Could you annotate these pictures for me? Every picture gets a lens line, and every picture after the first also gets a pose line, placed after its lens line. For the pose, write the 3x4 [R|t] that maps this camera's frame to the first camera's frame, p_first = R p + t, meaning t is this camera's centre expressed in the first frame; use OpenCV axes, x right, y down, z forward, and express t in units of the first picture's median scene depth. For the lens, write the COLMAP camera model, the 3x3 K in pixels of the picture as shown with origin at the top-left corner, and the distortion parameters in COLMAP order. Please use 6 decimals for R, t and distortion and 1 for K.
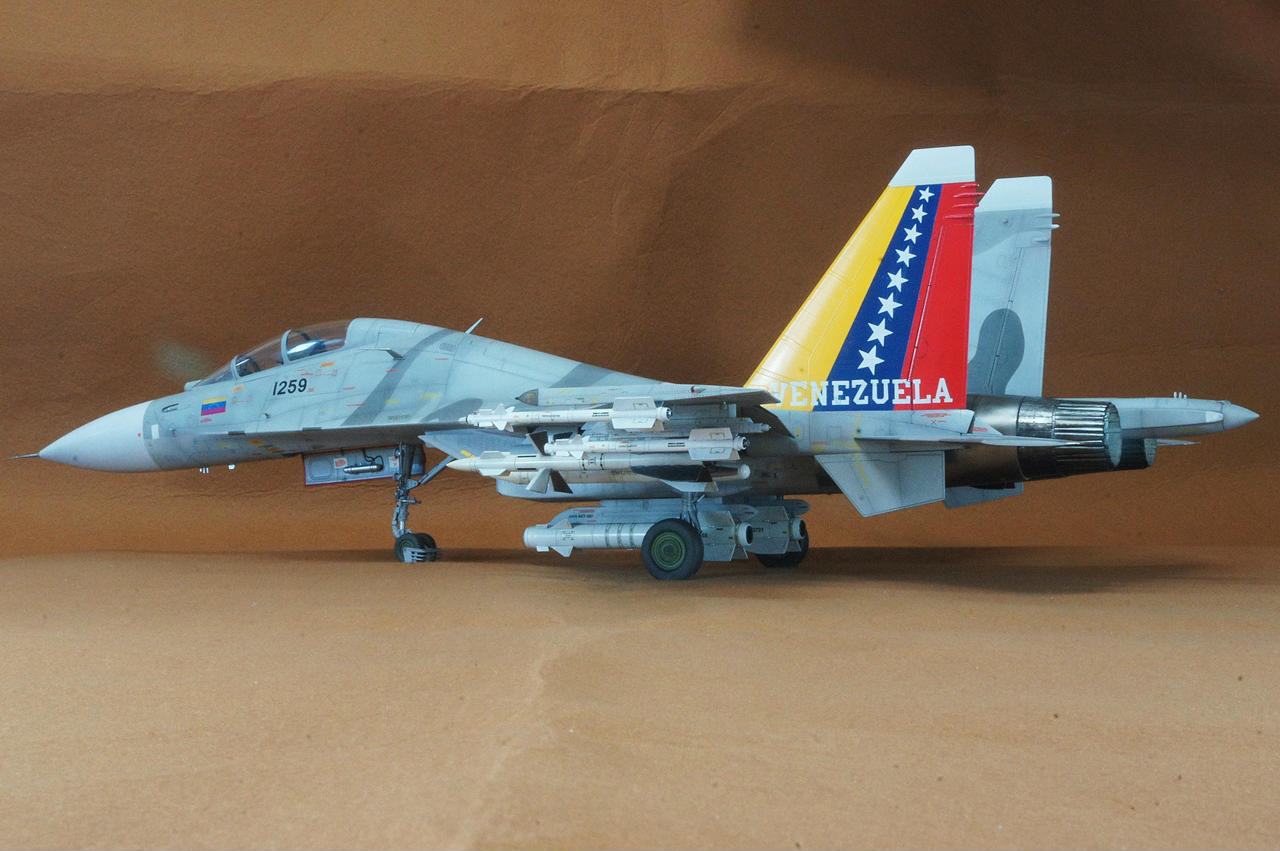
lens RADIAL K [[2419.6, 0, 640.0], [0, 2419.6, 425.5], [0, 0, 1]] dist [0.094258, 0.085200]
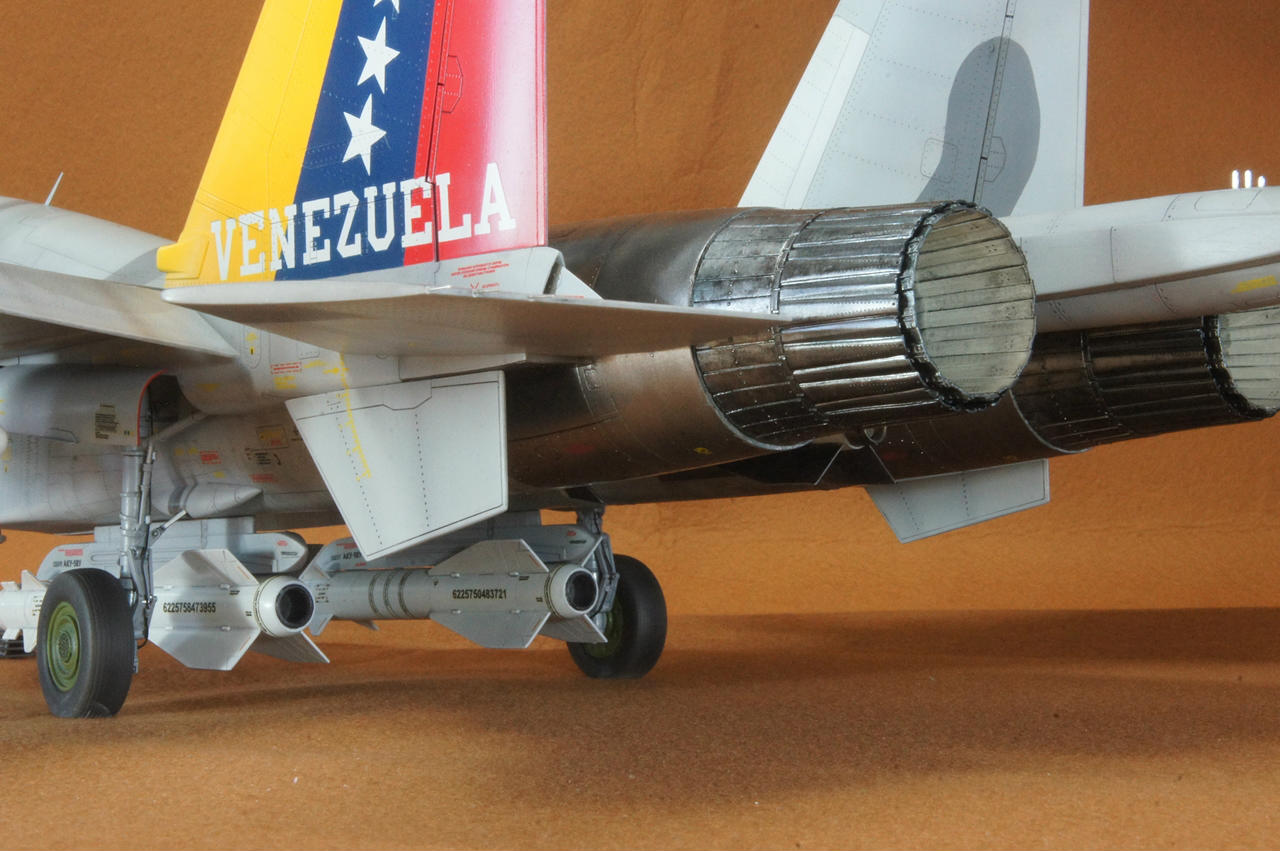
lens RADIAL K [[2284.5, 0, 640.0], [0, 2284.5, 425.5], [0, 0, 1]] dist [0.042886, 0.180288]
pose [[0.913318, -0.027067, -0.406347, 0.270688], [0.016302, 0.999419, -0.029929, 0.027981], [0.406921, 0.020710, 0.913229, 0.690237]]
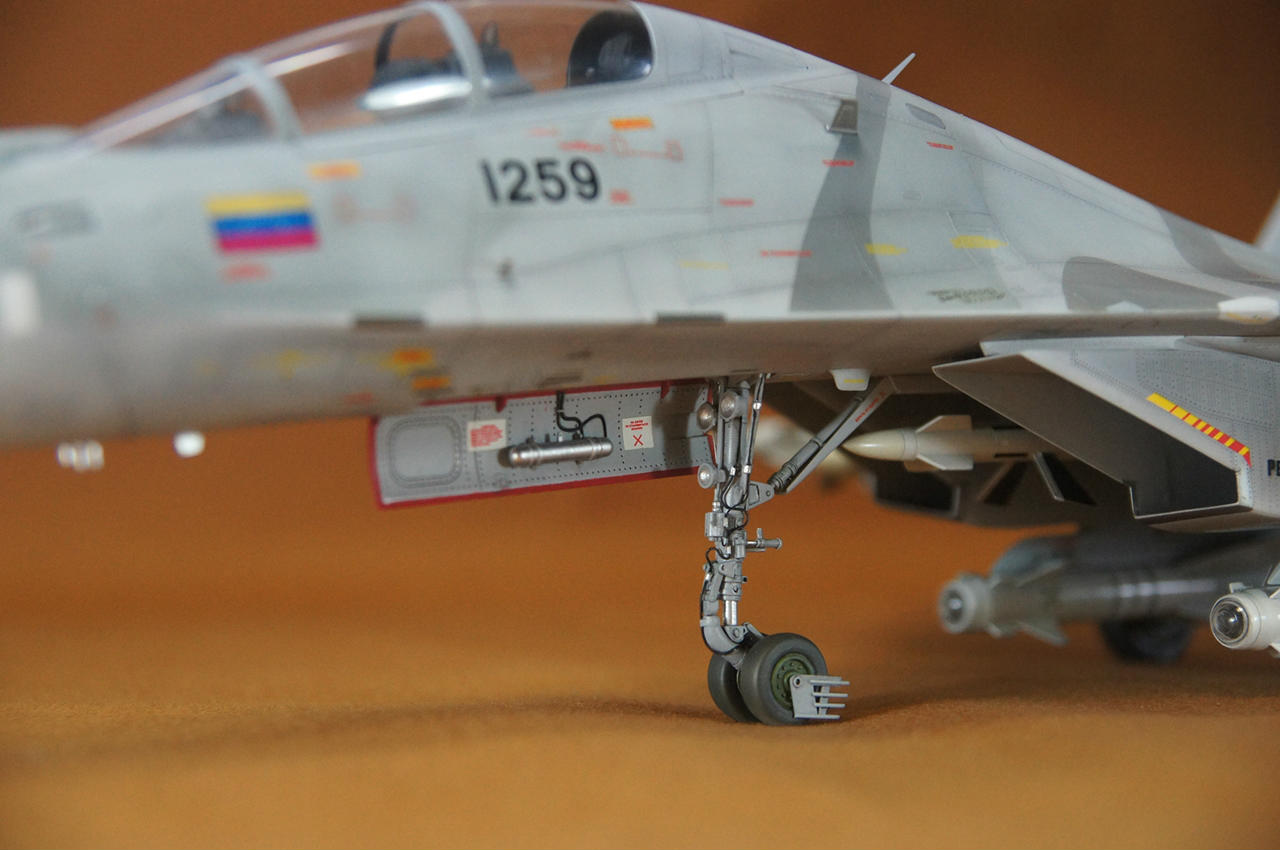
lens RADIAL K [[2284.5, 0, 640.0], [0, 2284.5, 425.0], [0, 0, 1]] dist [0.042886, 0.180288]
pose [[0.505128, 0.020953, 0.862790, -0.446528], [-0.000816, 0.999716, -0.023800, 0.025312], [-0.863044, 0.011318, 0.505001, 0.968301]]
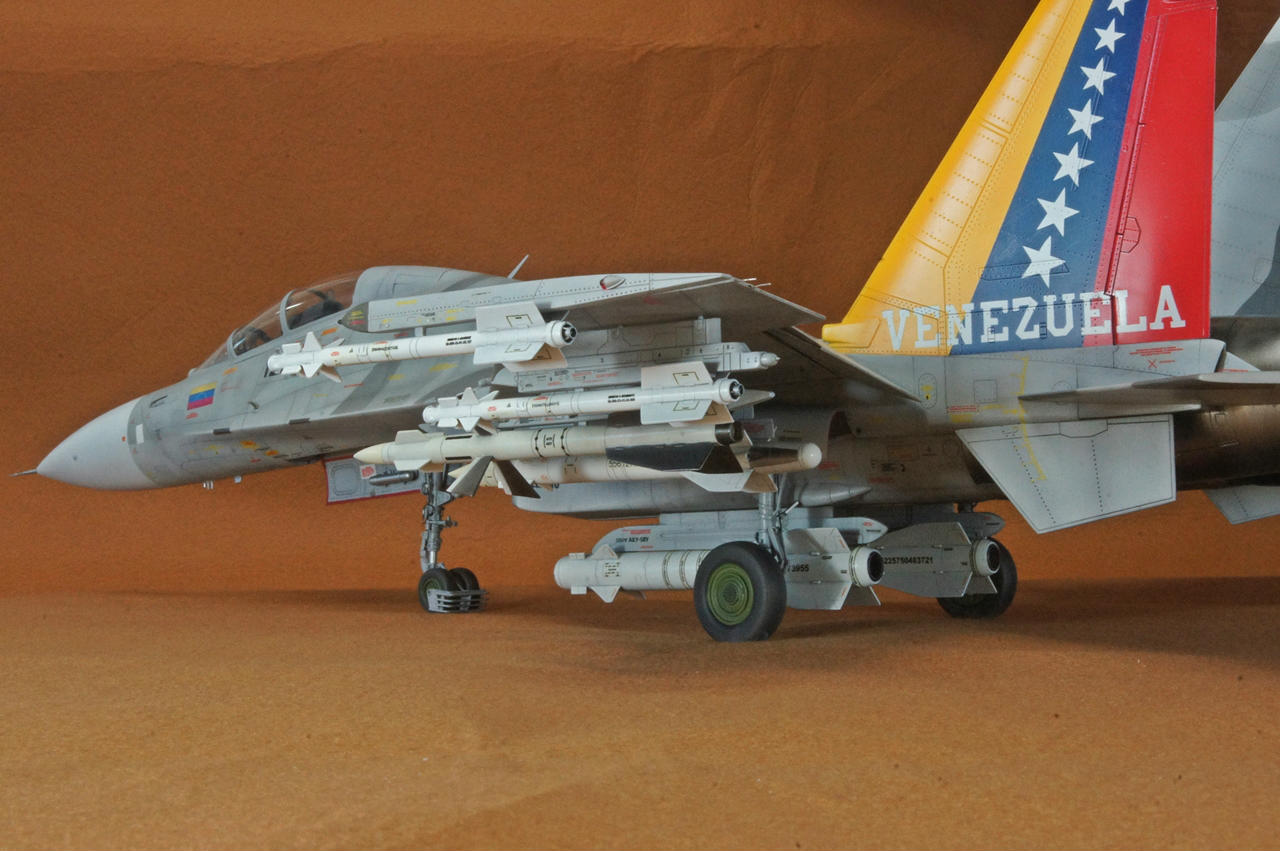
lens RADIAL K [[2065.0, 0, 659.6], [0, 2065.0, 424.6], [0, 0, 1]] dist [0.051063, -0.009213]
pose [[0.975665, -0.021460, -0.218214, 0.111473], [0.015376, 0.999445, -0.029544, 0.024718], [0.218727, 0.025470, 0.975454, 0.492179]]
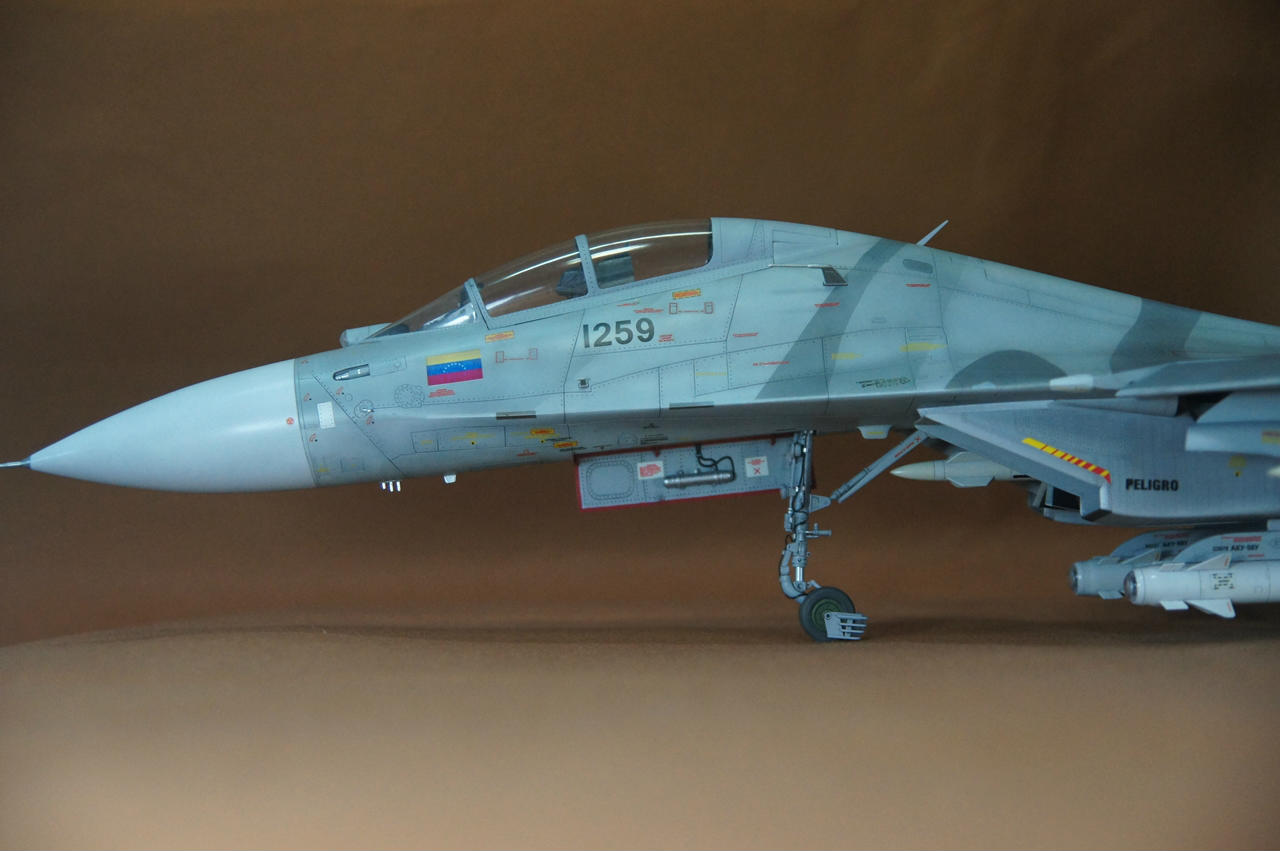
lens RADIAL K [[2284.5, 0, 640.0], [0, 2284.5, 425.5], [0, 0, 1]] dist [0.042886, 0.180288]
pose [[0.901558, 0.002679, 0.432649, -0.424859], [0.009062, 0.999645, -0.025073, 0.021782], [-0.432562, 0.026526, 0.901214, 0.596754]]
